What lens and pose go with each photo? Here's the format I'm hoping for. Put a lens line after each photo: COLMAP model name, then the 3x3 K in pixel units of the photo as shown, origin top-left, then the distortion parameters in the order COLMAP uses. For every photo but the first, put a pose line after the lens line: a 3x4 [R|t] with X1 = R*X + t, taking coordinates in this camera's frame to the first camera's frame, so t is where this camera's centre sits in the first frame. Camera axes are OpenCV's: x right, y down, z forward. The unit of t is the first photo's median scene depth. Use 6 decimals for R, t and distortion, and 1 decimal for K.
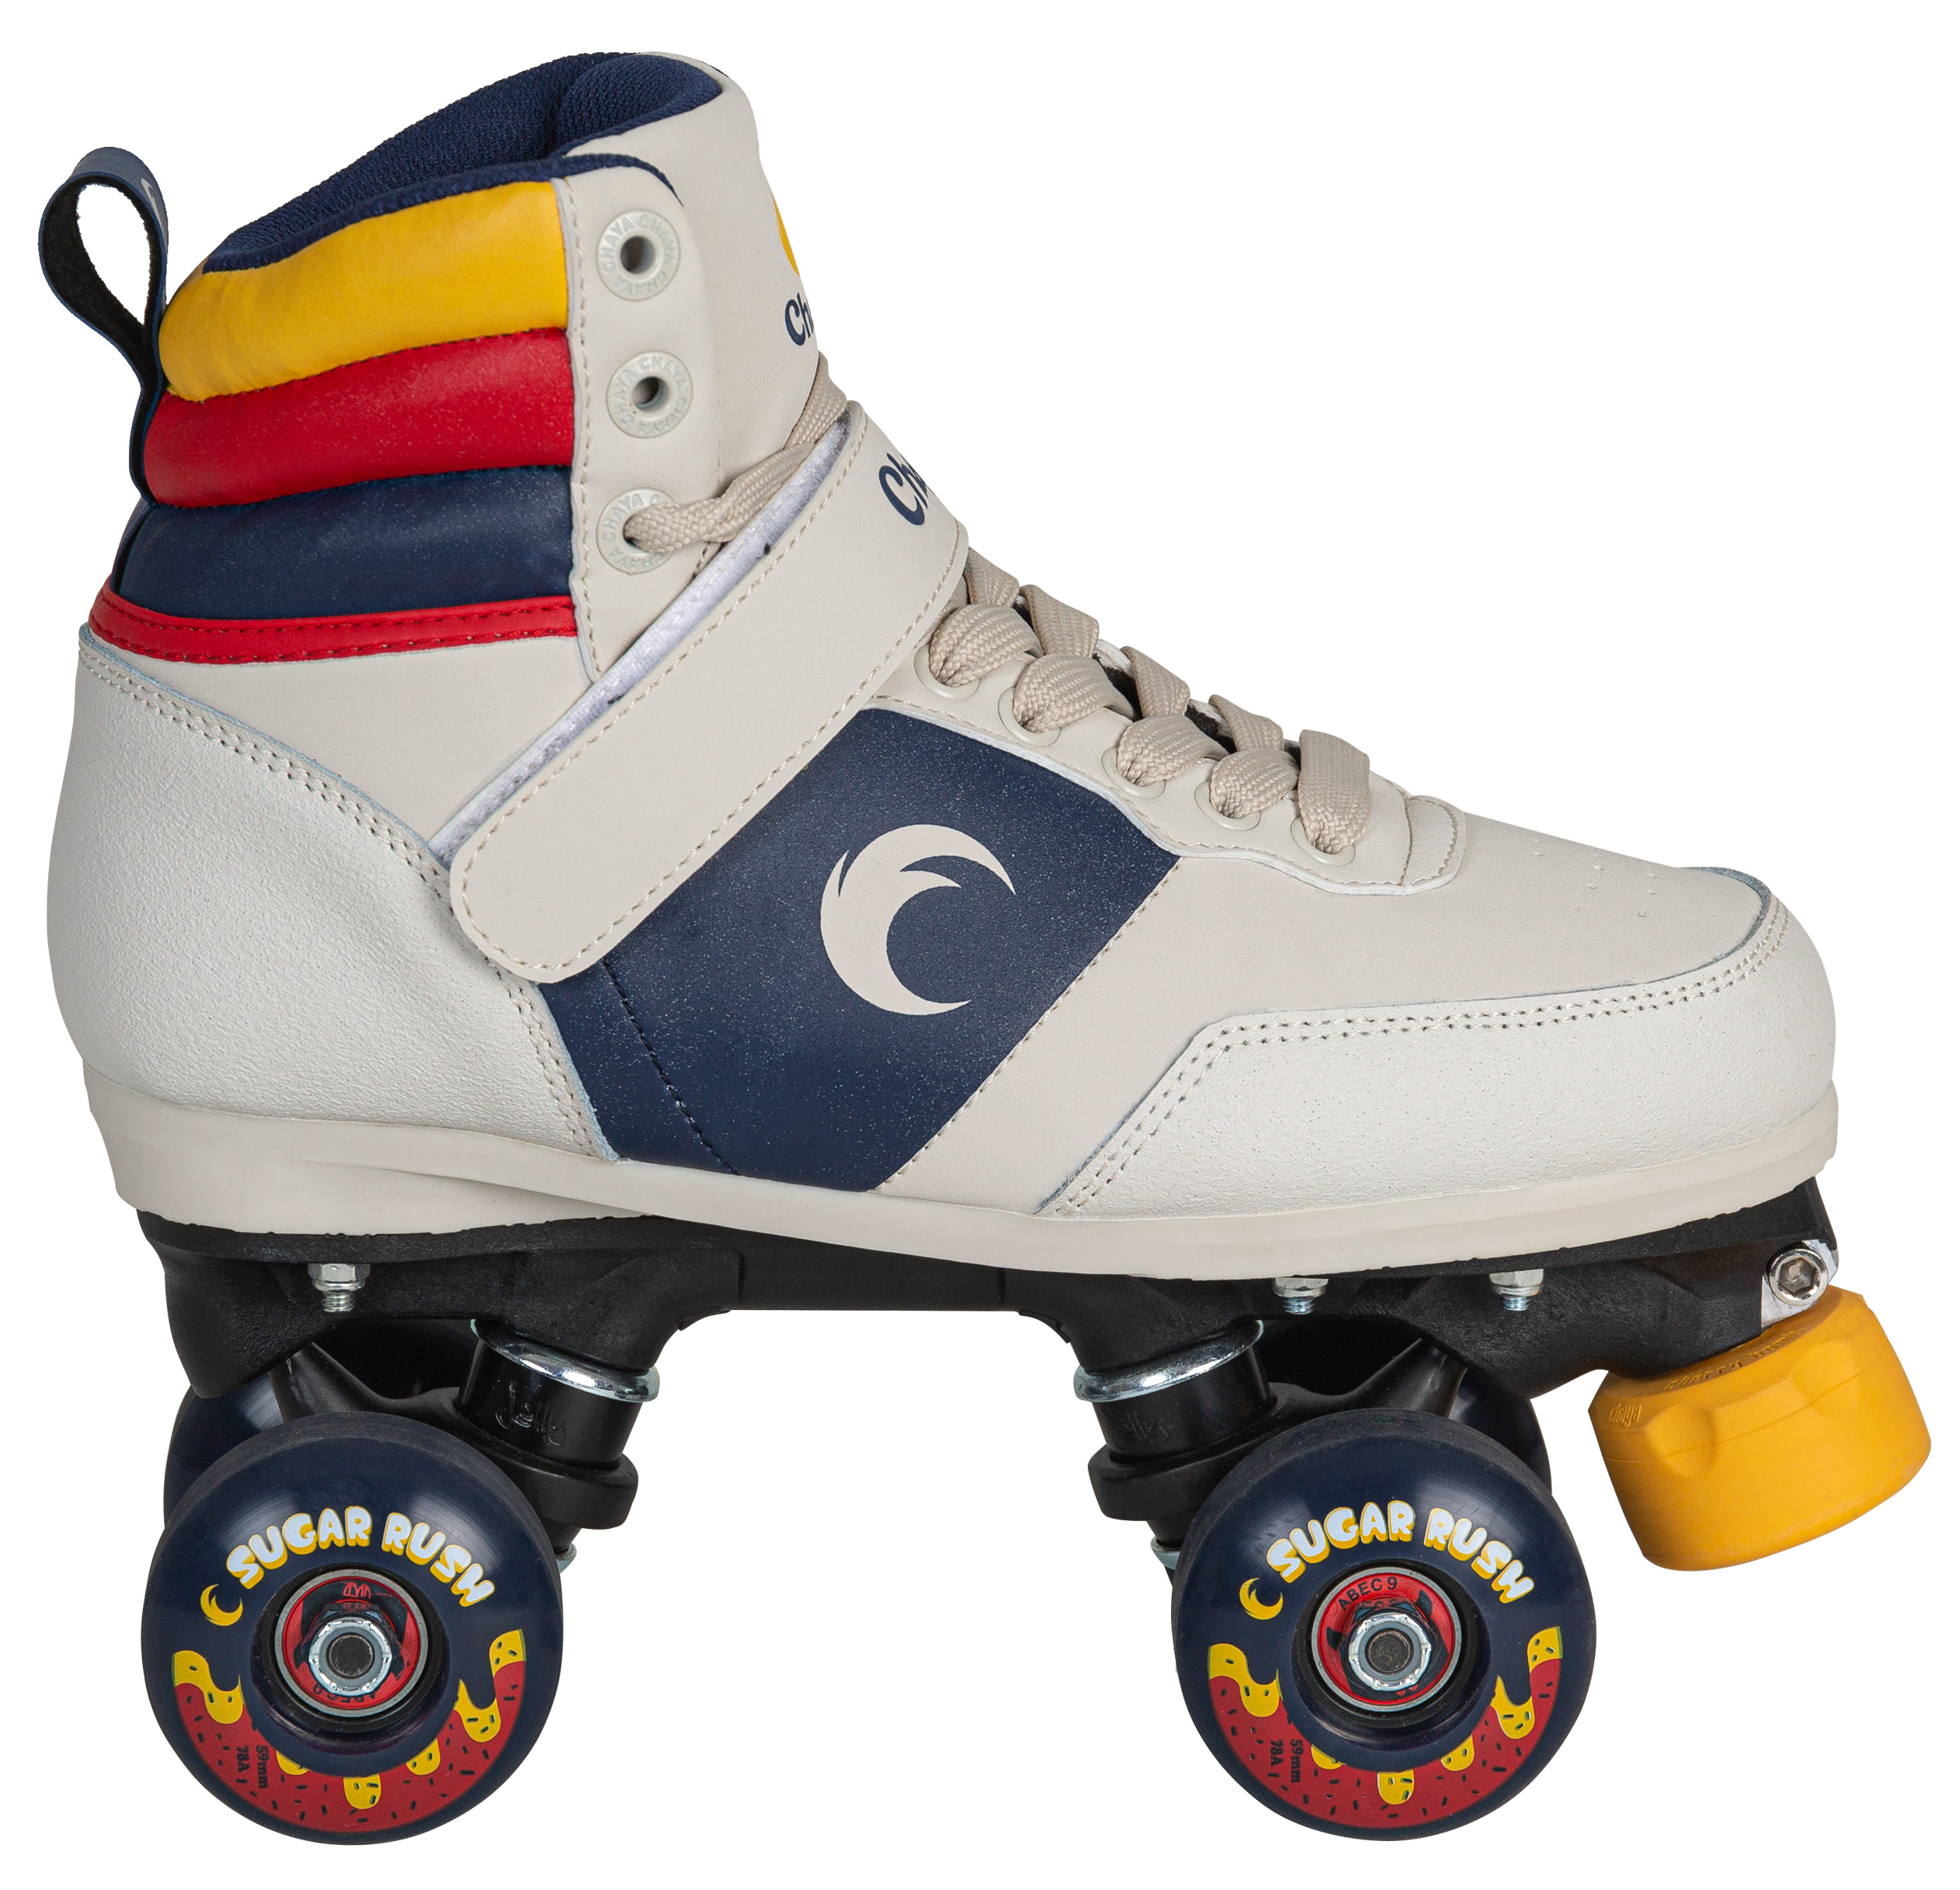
lens RADIAL K [[5989.1, 0, 980.3], [0, 5989.1, 946.0], [0, 0, 1]] dist [-0.068422, 0.000000]
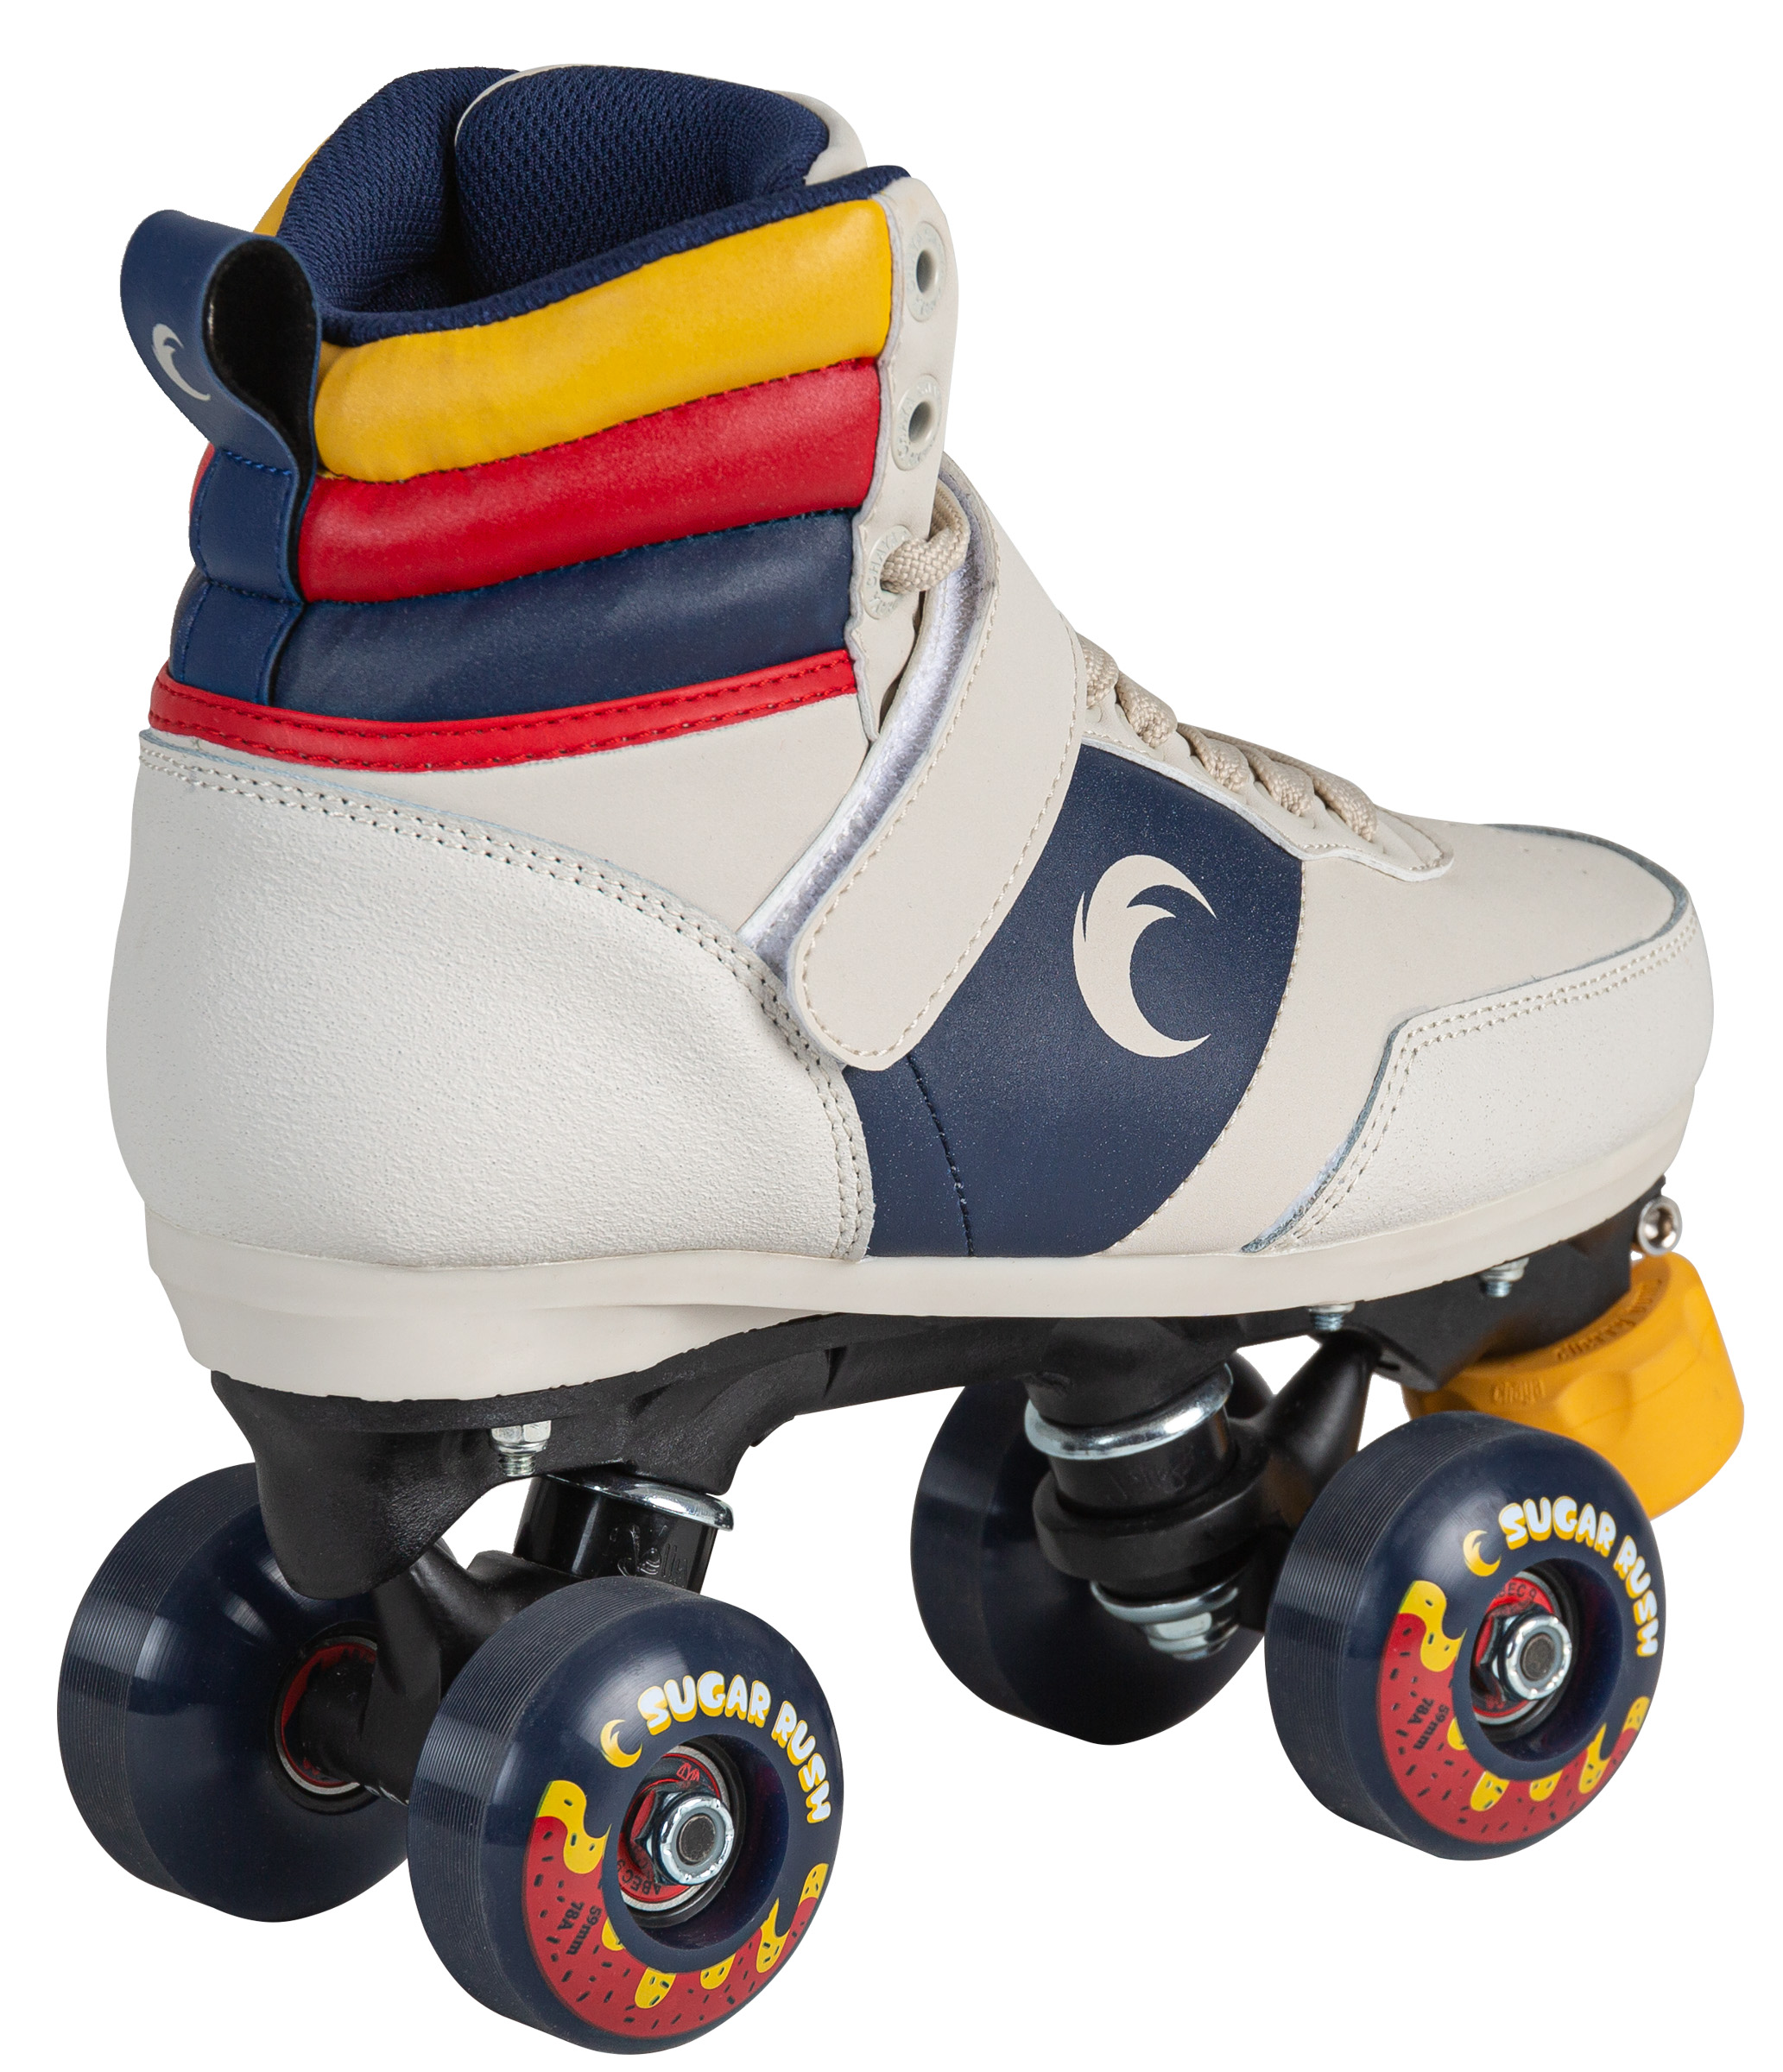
lens RADIAL K [[6450.4, 0, 891.4], [0, 6450.4, 1036.8], [0, 0, 1]] dist [-0.143079, 0.000000]
pose [[0.918487, -0.131166, 0.373065, -0.424125], [0.128218, 0.991203, 0.032825, -0.030148], [-0.374089, 0.017685, 0.927224, 0.079783]]
